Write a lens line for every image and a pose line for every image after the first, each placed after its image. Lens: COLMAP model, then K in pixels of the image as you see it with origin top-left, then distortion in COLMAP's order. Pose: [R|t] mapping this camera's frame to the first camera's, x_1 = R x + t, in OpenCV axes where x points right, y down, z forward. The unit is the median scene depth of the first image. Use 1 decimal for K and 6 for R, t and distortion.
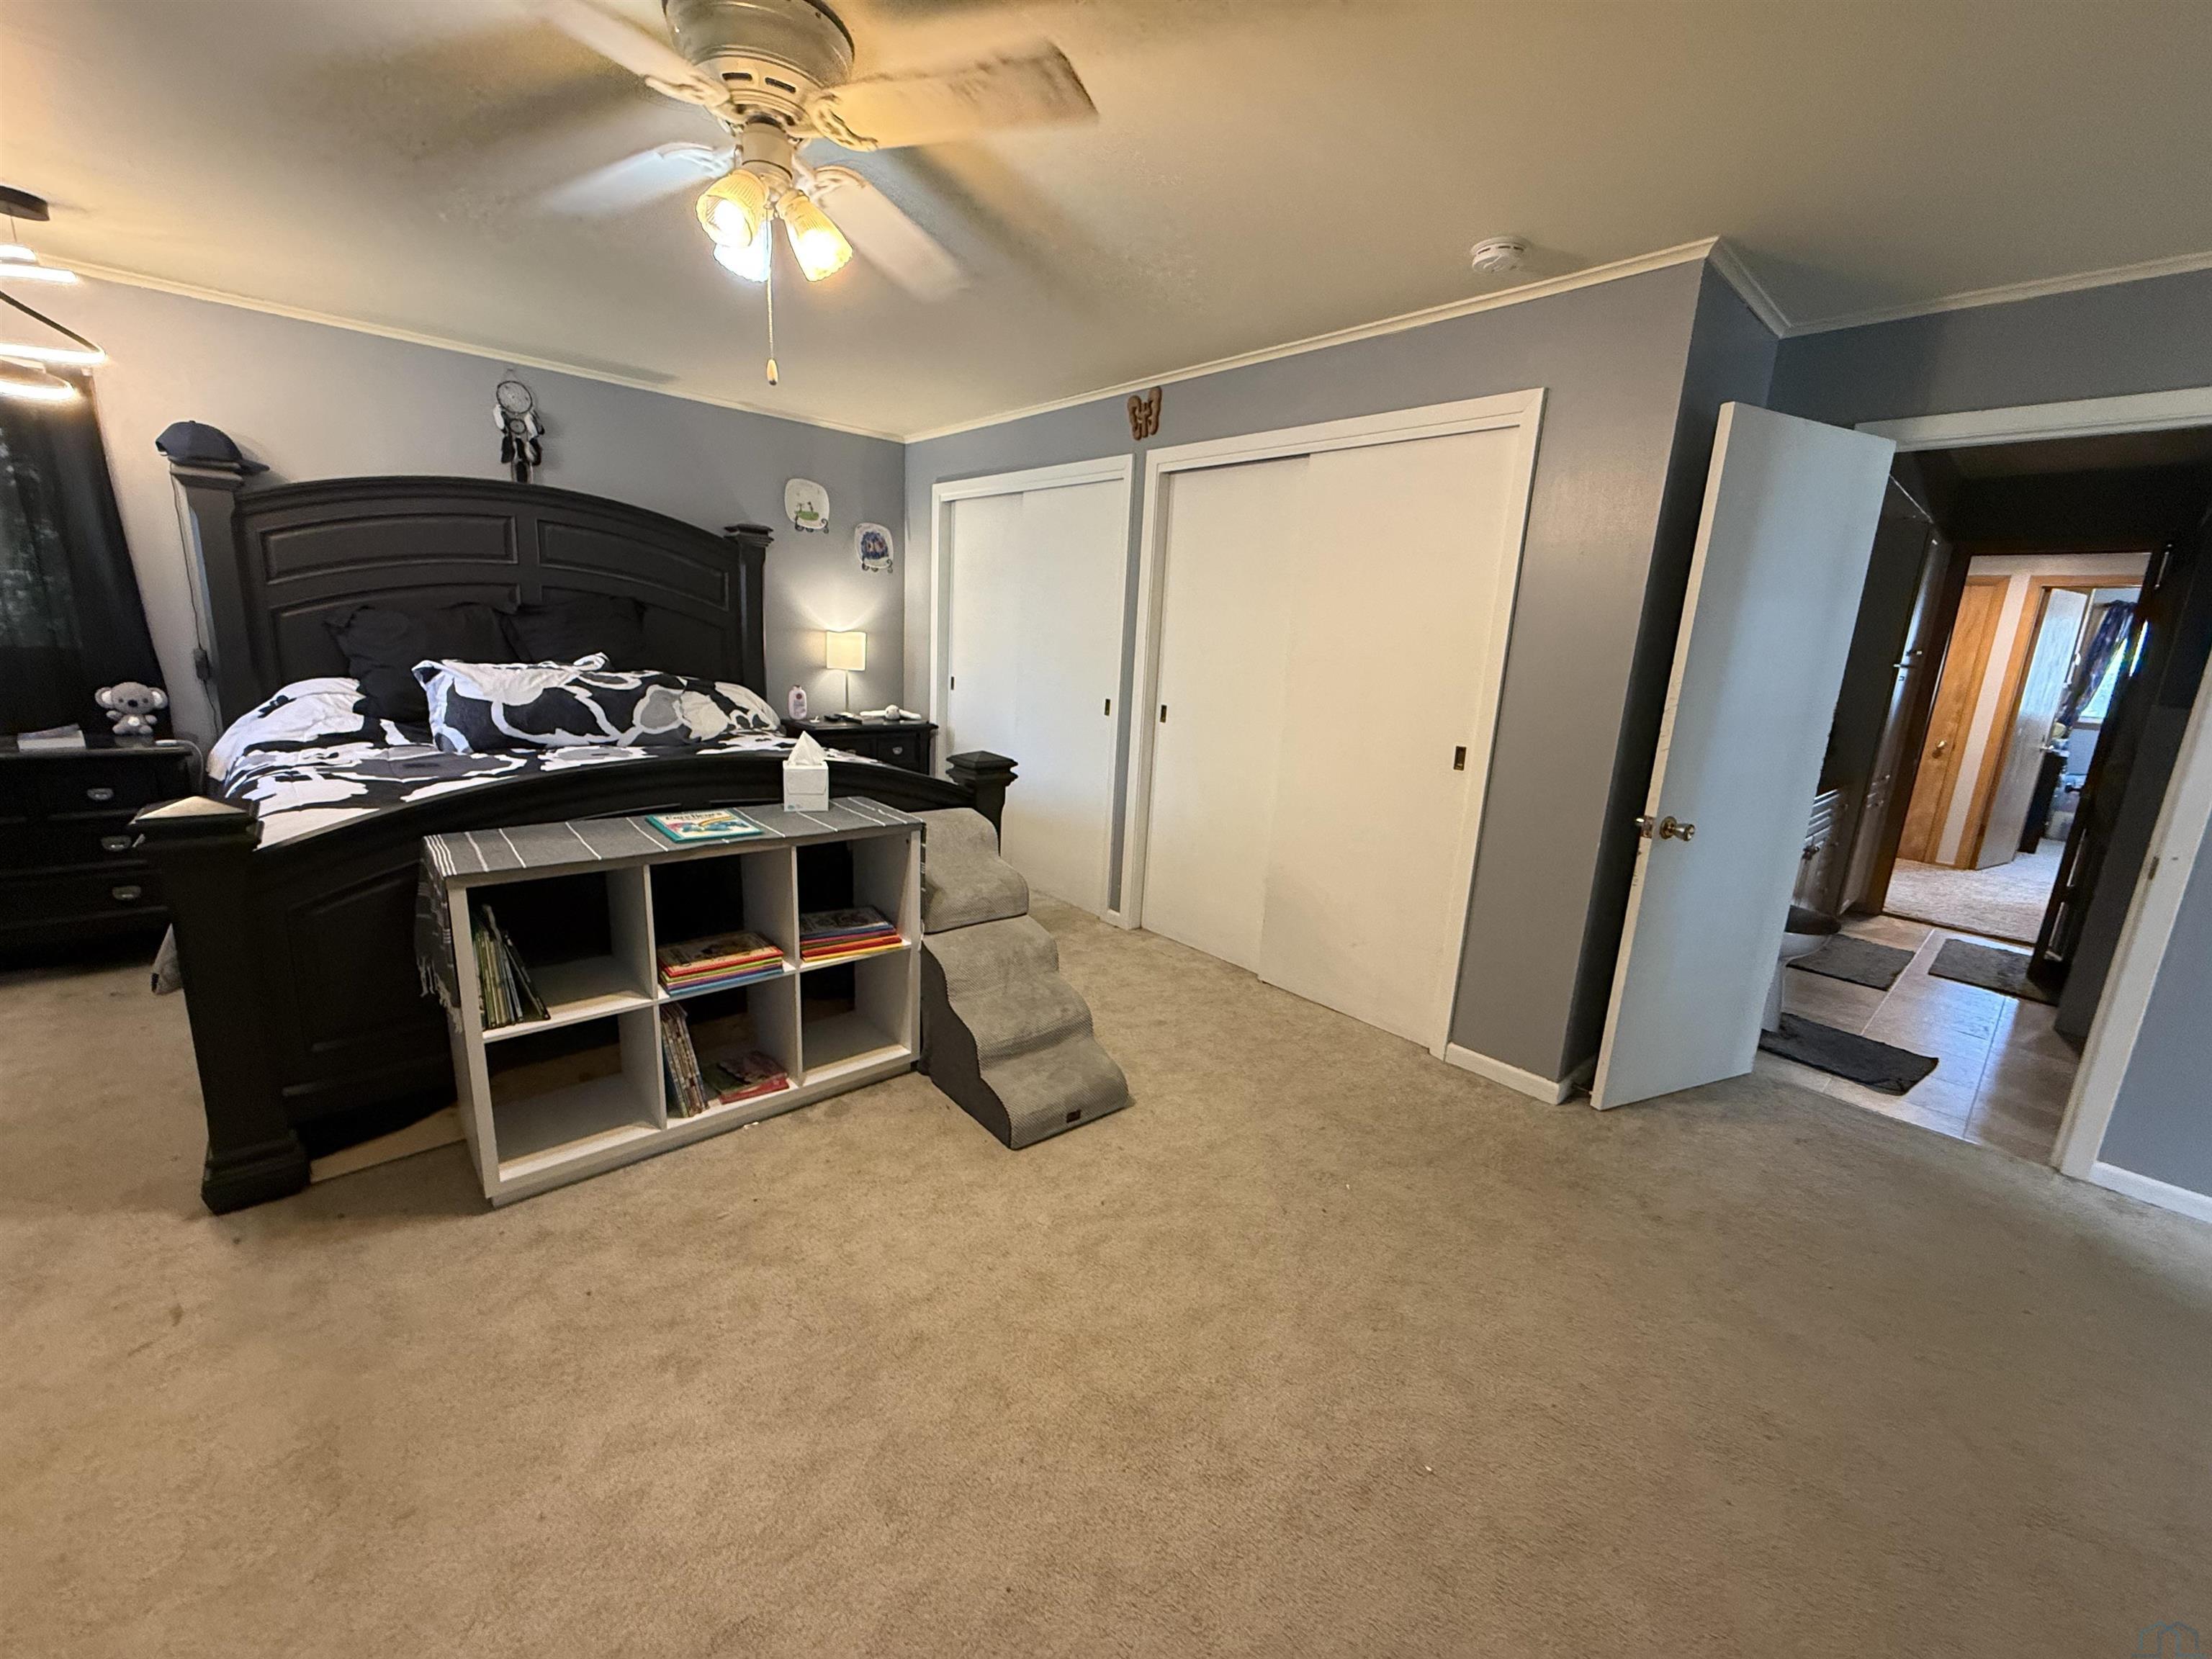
lens RADIAL K [[878.6, 0, 1104.1], [0, 878.6, 824.4], [0, 0, 1]] dist [-0.002404, -0.000135]
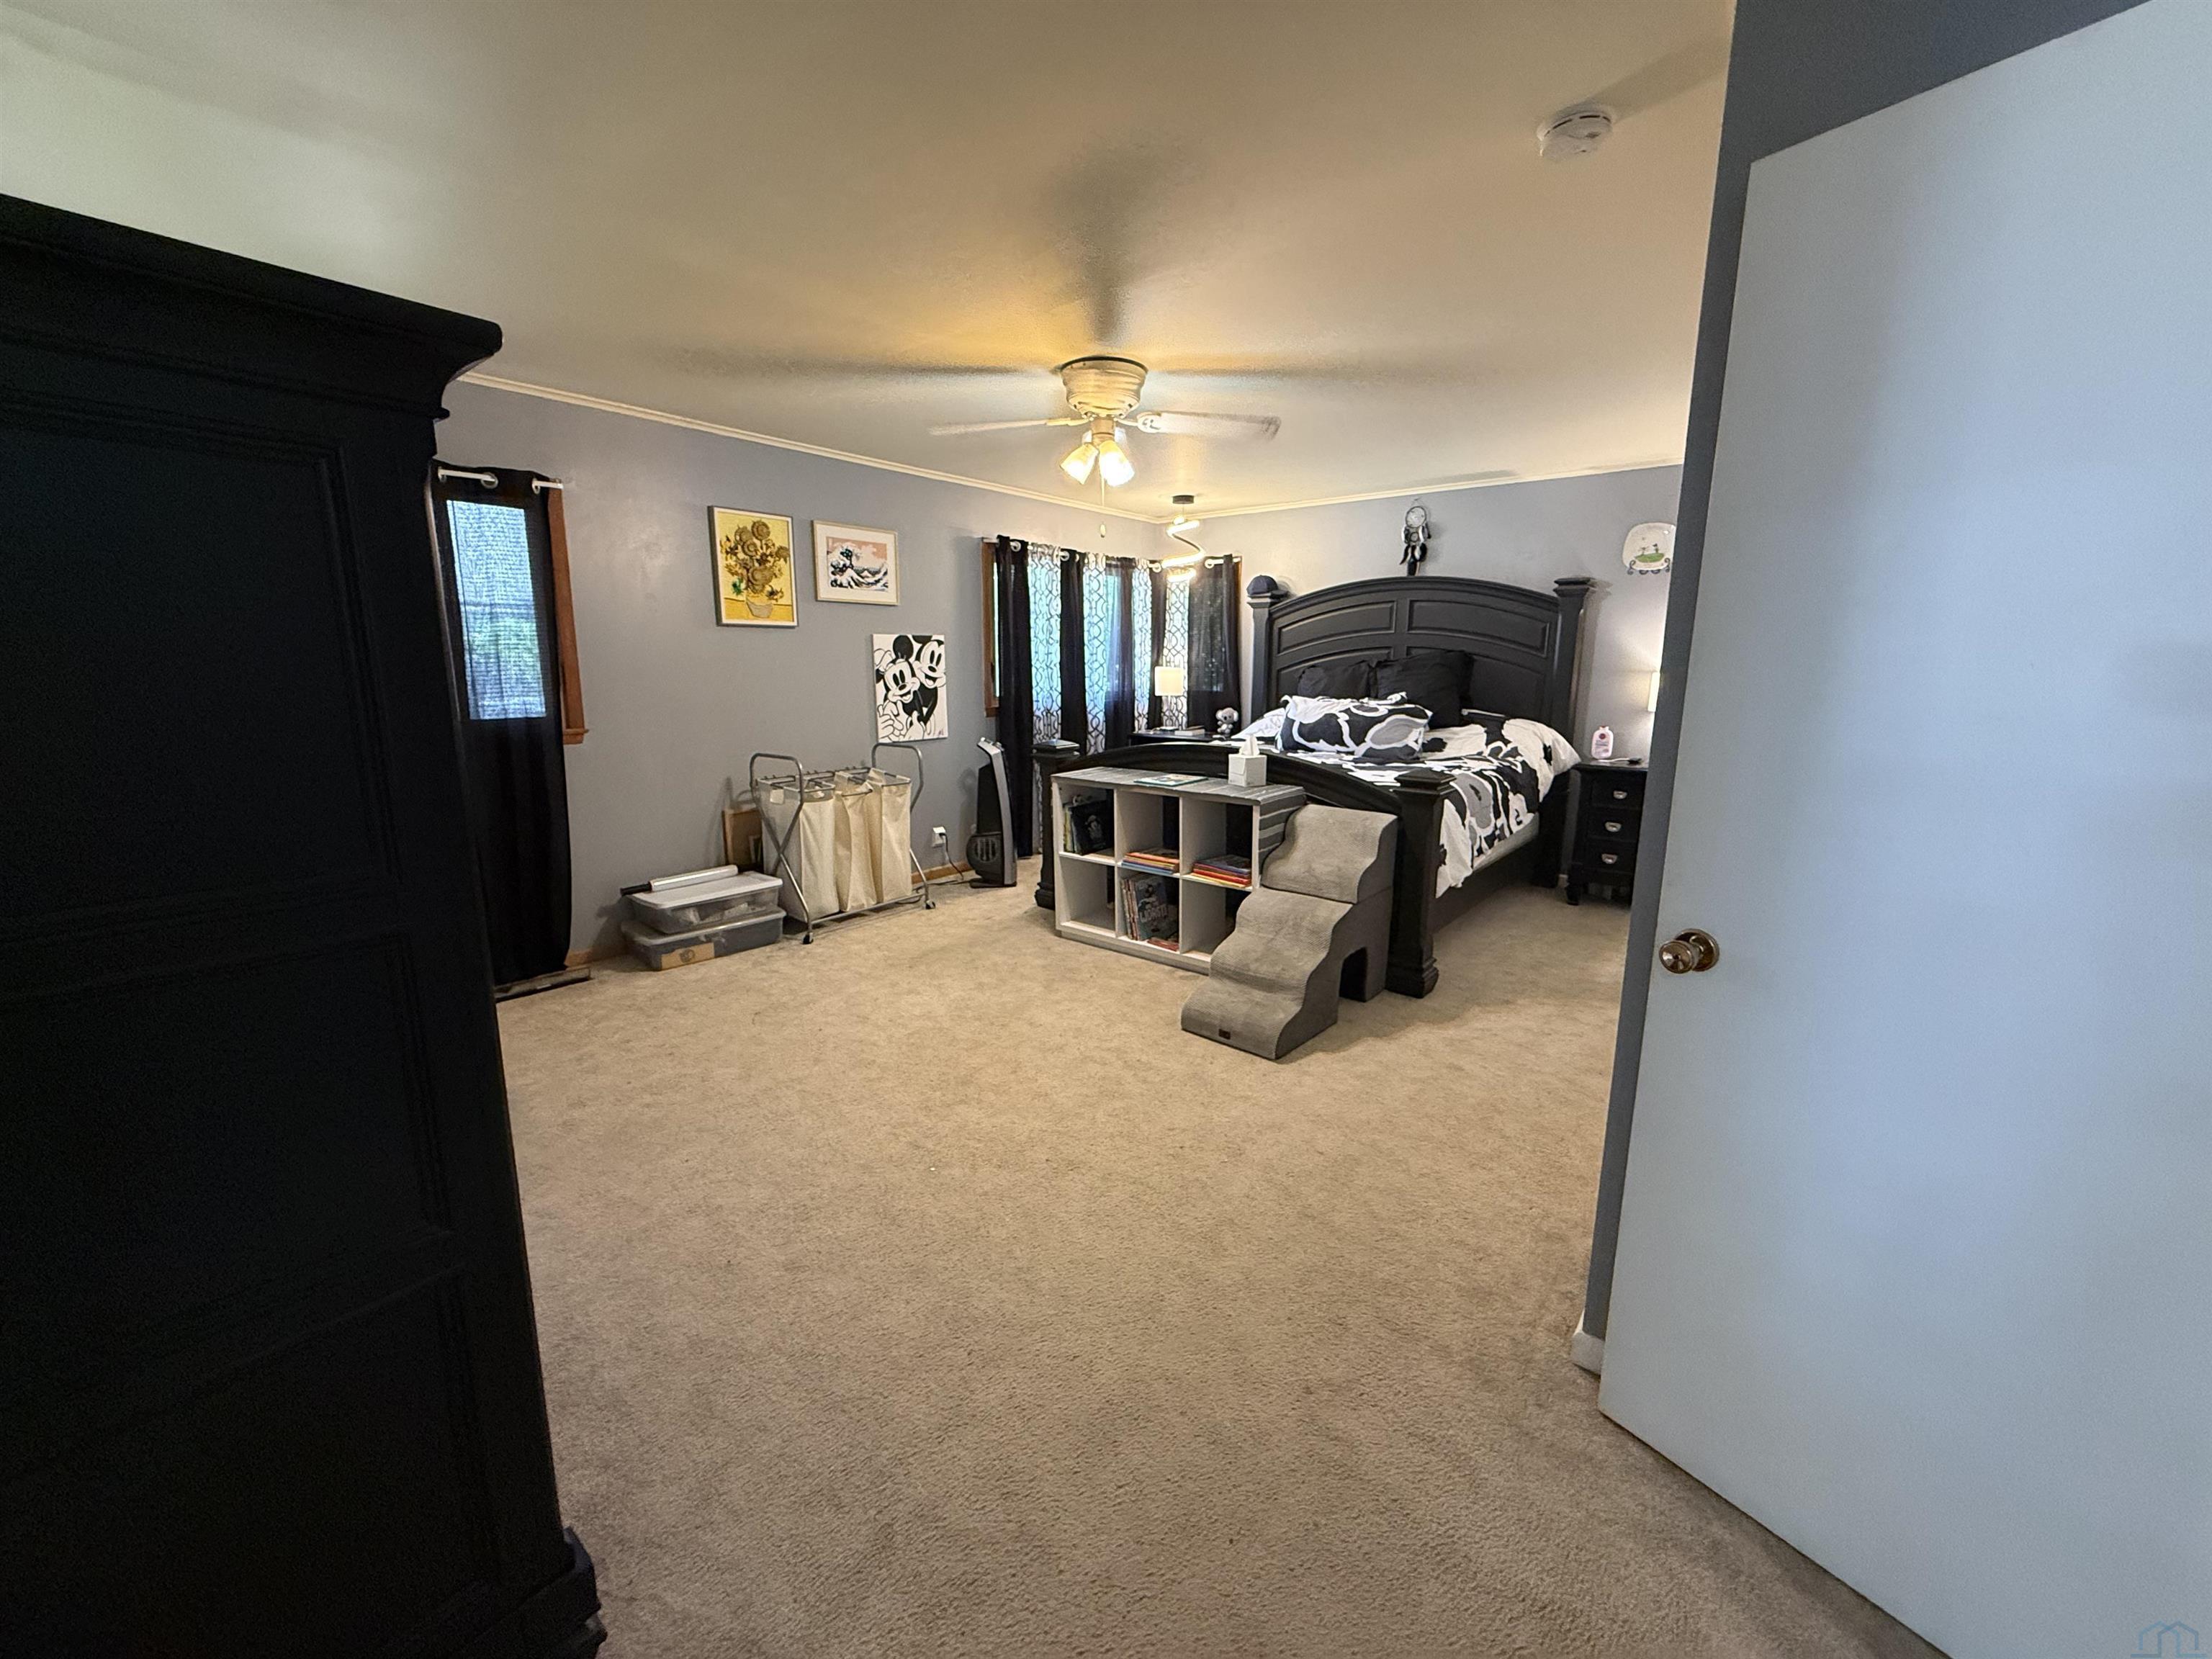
lens RADIAL K [[878.6, 0, 1104.1], [0, 878.6, 824.4], [0, 0, 1]] dist [-0.002404, -0.000135]
pose [[0.151464, 0.130028, -0.979873, 0.880614], [-0.206667, 0.973567, 0.097246, -0.038786], [0.966616, 0.187779, 0.174333, 0.426526]]
